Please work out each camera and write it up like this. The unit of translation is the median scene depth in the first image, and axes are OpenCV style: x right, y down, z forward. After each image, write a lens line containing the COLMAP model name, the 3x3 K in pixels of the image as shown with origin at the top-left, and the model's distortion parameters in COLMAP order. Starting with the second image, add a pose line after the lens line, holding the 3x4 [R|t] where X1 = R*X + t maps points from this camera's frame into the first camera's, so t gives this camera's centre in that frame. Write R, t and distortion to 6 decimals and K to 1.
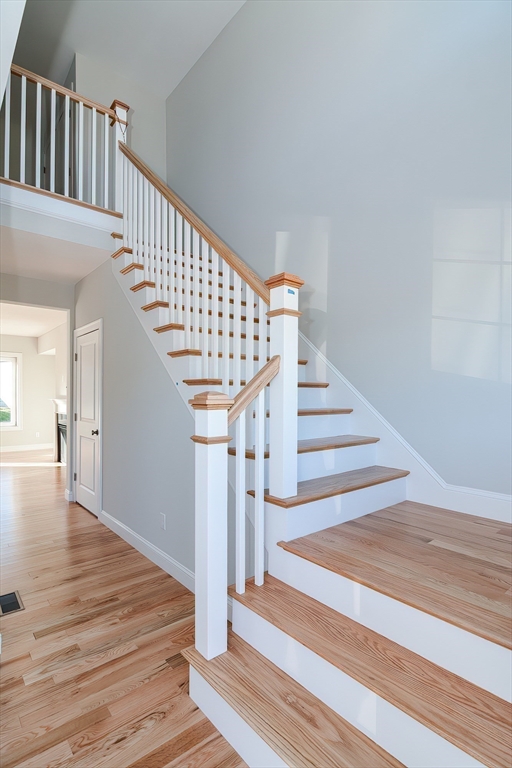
lens RADIAL K [[373.8, 0, 265.5], [0, 373.8, 394.1], [0, 0, 1]] dist [0.002705, -0.012263]
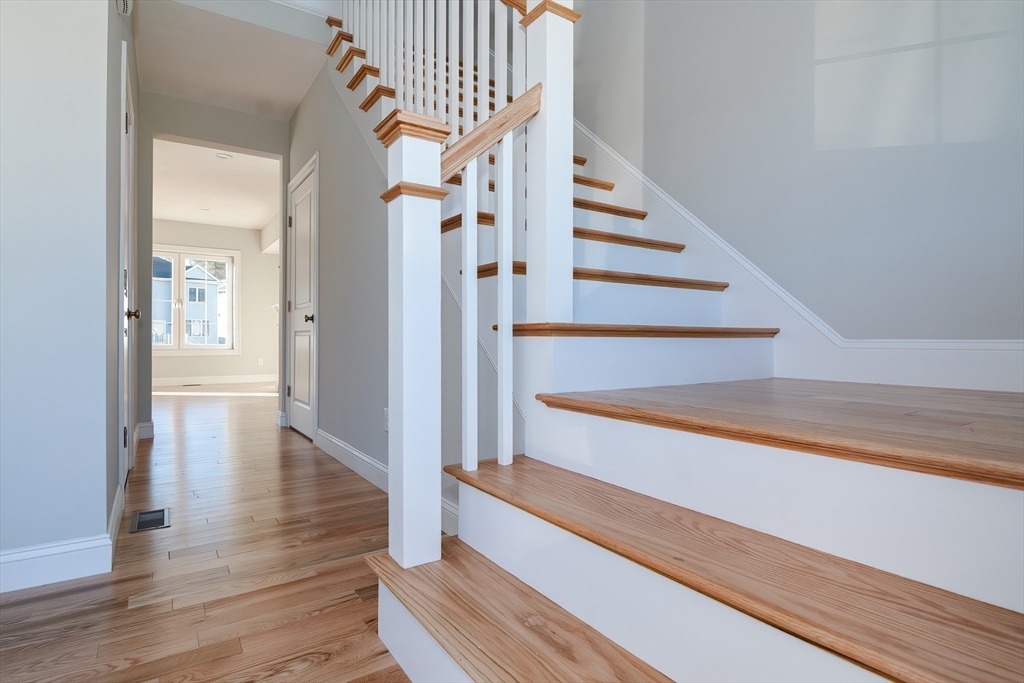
lens RADIAL K [[516.3, 0, 531.6], [0, 516.3, 339.2], [0, 0, 1]] dist [0.002821, -0.014564]
pose [[0.994614, -0.005215, -0.103520, 0.121120], [0.004549, 0.999967, -0.006661, 0.351794], [0.103552, 0.006154, 0.994605, 0.216683]]
